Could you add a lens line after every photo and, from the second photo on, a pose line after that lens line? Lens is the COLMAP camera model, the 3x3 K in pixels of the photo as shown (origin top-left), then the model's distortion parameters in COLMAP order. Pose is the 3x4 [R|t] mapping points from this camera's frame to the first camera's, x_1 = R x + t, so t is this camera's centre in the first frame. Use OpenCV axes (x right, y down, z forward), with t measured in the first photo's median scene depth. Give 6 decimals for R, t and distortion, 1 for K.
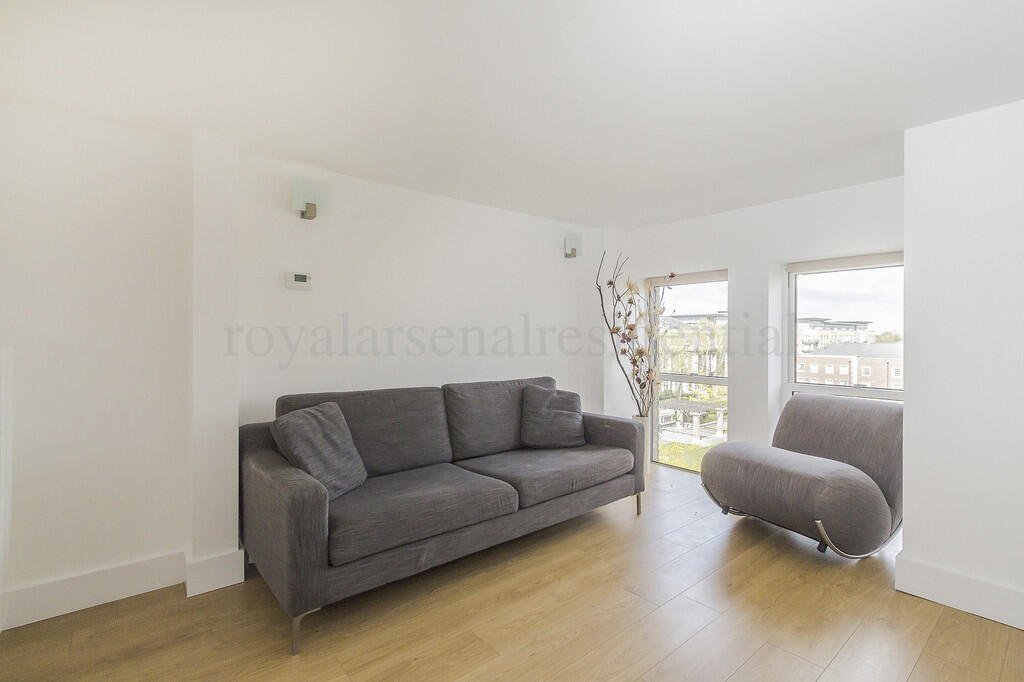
lens RADIAL K [[471.3, 0, 512.0], [0, 471.3, 341.0], [0, 0, 1]] dist [0.001391, 0.000139]
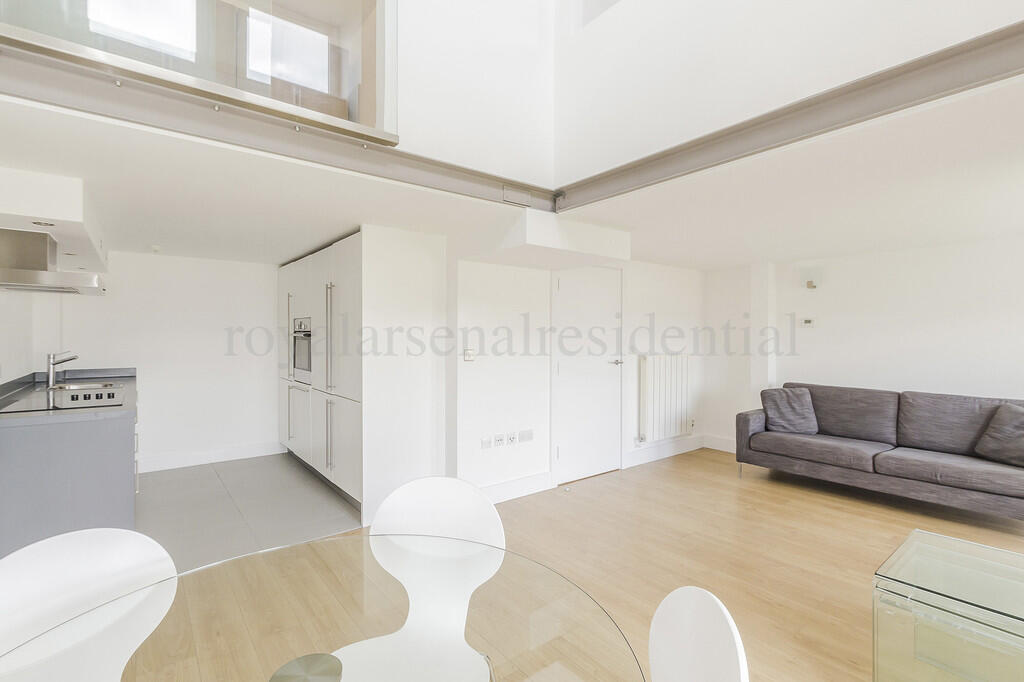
lens RADIAL K [[471.3, 0, 512.0], [0, 471.3, 341.0], [0, 0, 1]] dist [0.001391, 0.000139]
pose [[-0.018607, 0.014779, -0.999718, 1.546066], [-0.010163, 0.999836, 0.014970, -0.076803], [0.999775, 0.010439, -0.018454, -0.143465]]
